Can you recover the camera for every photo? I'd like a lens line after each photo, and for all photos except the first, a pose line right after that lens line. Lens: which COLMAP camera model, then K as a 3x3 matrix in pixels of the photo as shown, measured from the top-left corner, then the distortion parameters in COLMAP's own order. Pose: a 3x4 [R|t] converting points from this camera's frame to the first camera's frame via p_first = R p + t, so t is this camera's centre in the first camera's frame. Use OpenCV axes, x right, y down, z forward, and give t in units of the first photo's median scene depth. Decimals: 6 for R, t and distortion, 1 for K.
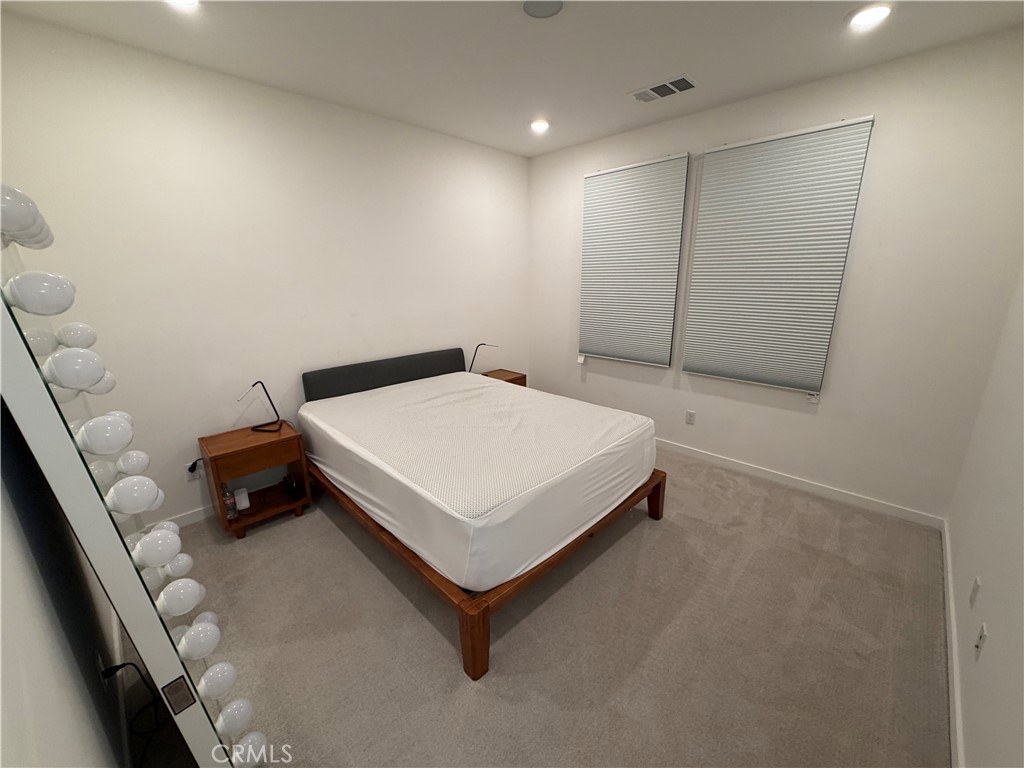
lens RADIAL K [[407.4, 0, 511.7], [0, 407.4, 383.1], [0, 0, 1]] dist [0.001282, -0.000025]
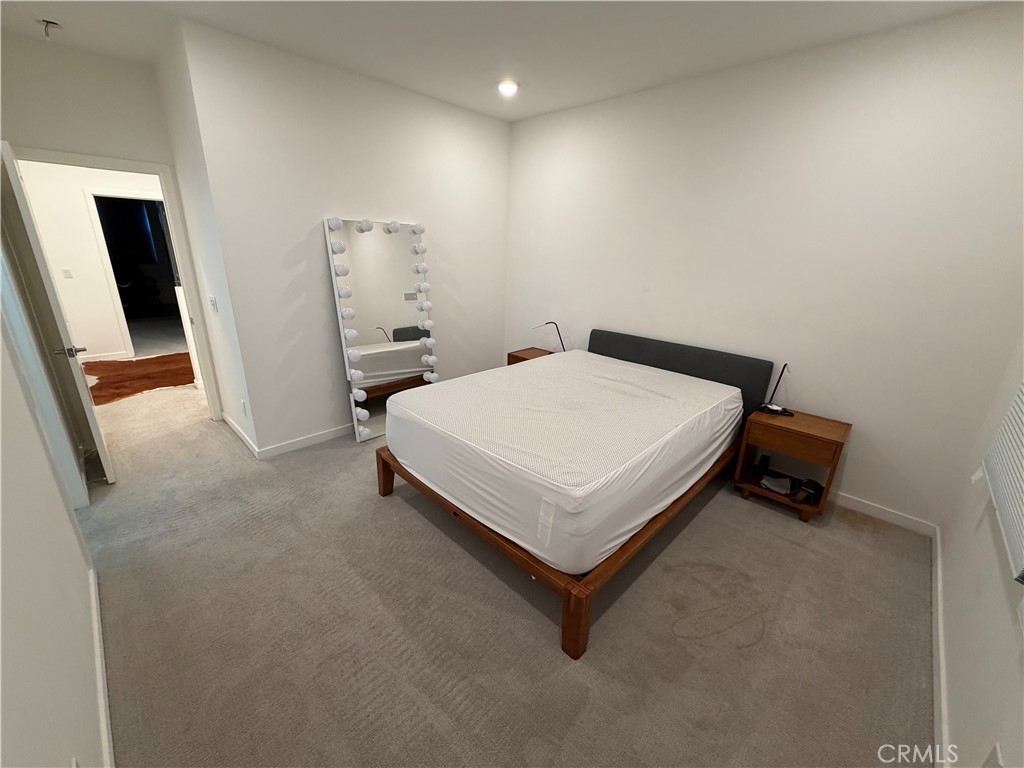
lens RADIAL K [[407.4, 0, 511.5], [0, 407.4, 384.4], [0, 0, 1]] dist [0.001282, -0.000025]
pose [[0.012579, 0.325920, -0.945314, 0.982962], [-0.287247, 0.906718, 0.308790, -0.248135], [0.957774, 0.267654, 0.105025, 0.894713]]
